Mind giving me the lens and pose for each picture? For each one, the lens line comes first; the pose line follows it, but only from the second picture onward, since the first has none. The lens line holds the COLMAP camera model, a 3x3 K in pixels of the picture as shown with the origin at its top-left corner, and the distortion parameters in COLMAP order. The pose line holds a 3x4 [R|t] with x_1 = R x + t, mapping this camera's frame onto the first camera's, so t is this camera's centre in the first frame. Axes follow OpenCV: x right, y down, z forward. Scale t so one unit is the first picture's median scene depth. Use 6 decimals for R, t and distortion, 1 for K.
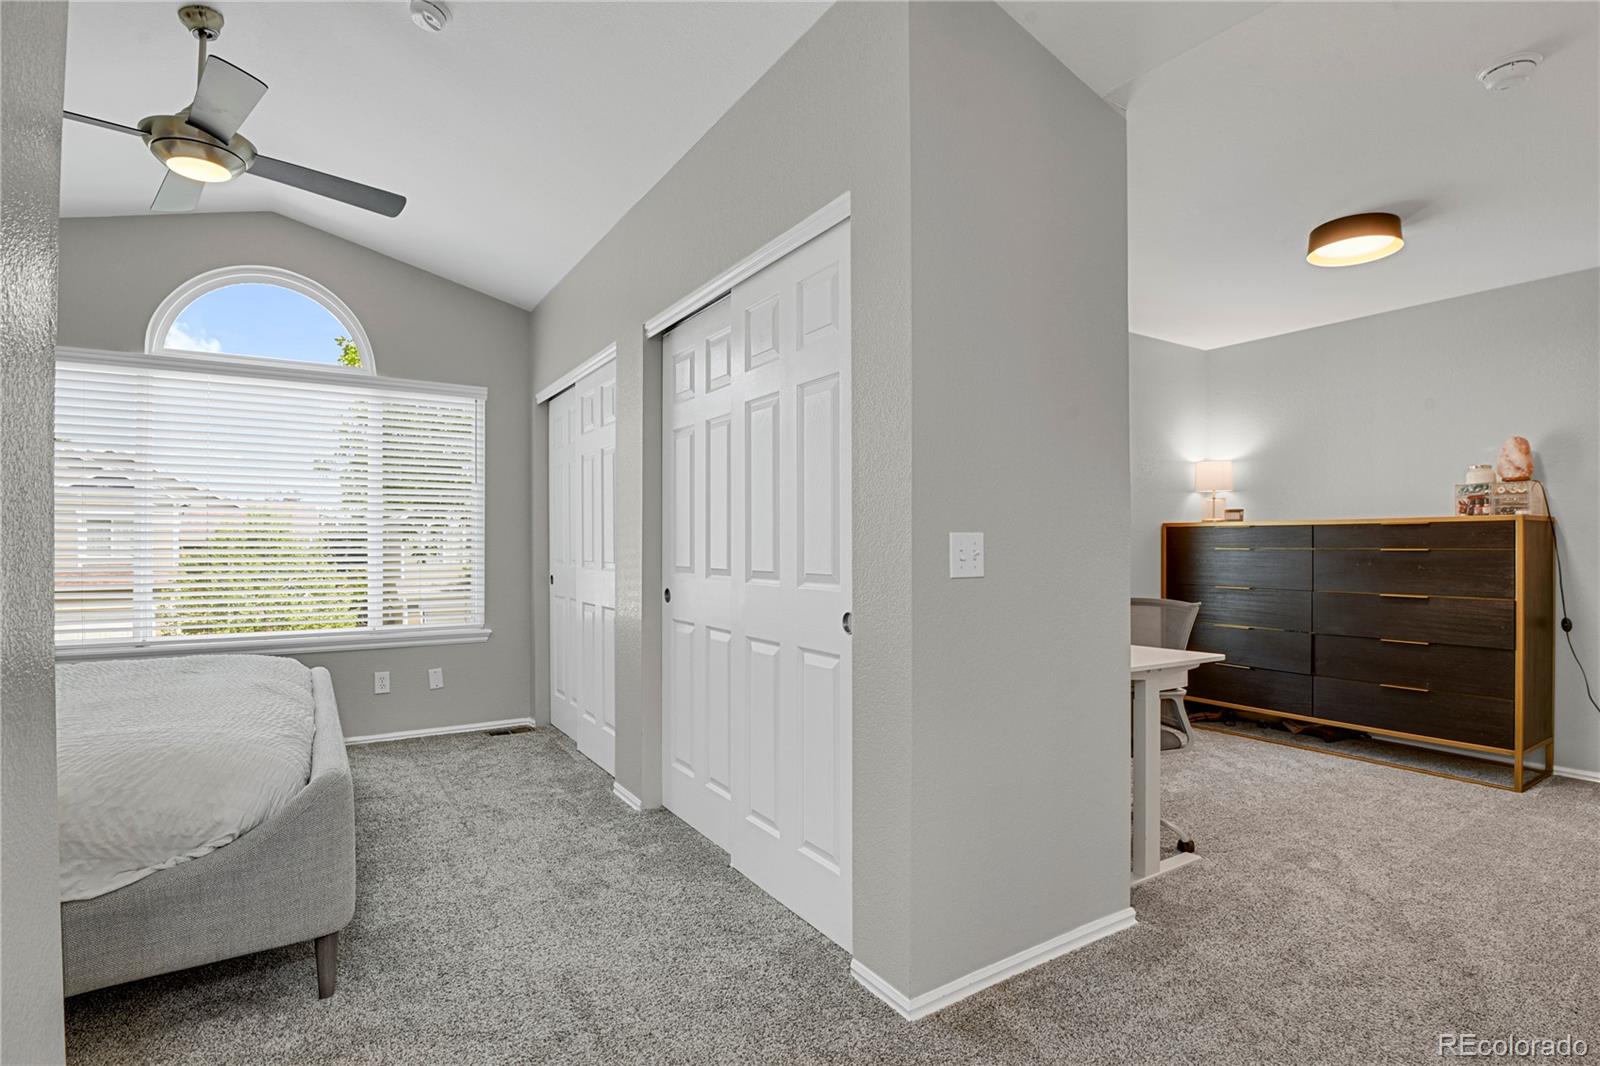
lens RADIAL K [[781.3, 0, 805.7], [0, 781.3, 544.5], [0, 0, 1]] dist [-0.024901, -0.001794]
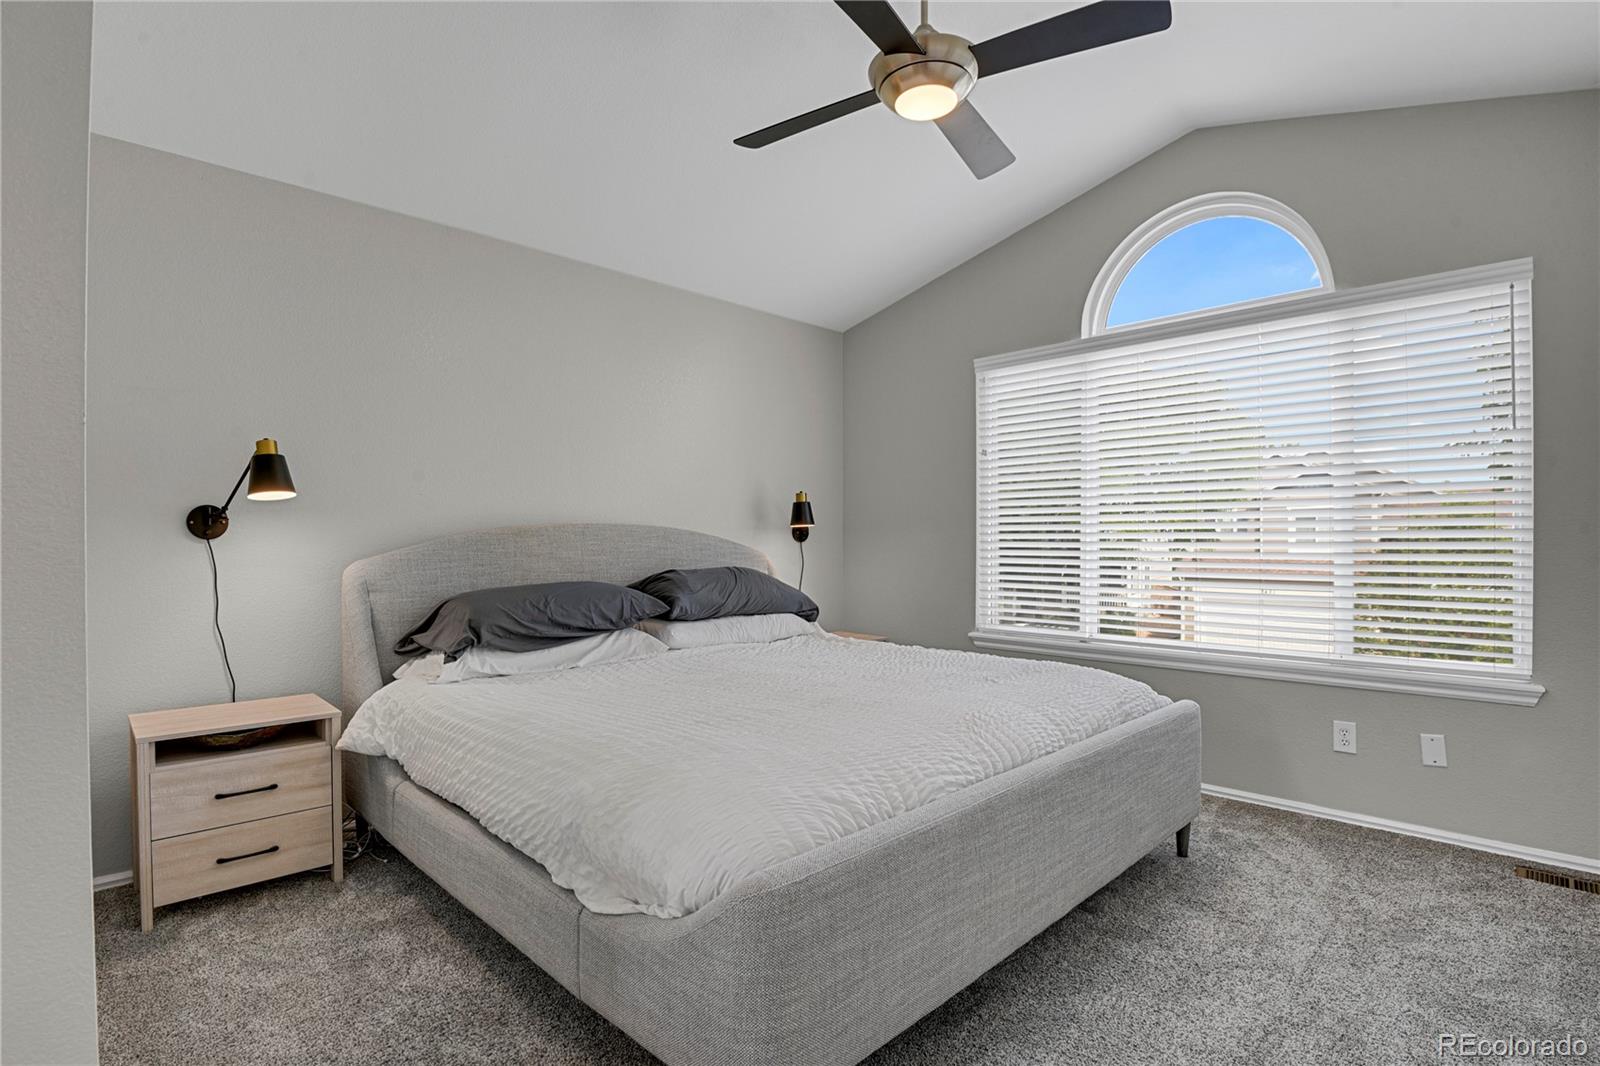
lens RADIAL K [[781.3, 0, 805.7], [0, 781.3, 544.5], [0, 0, 1]] dist [-0.024901, -0.001794]
pose [[0.215513, 0.003272, -0.976495, 0.020470], [0.002853, 0.999988, 0.003981, 0.003878], [0.976497, -0.003644, 0.215502, 0.449851]]
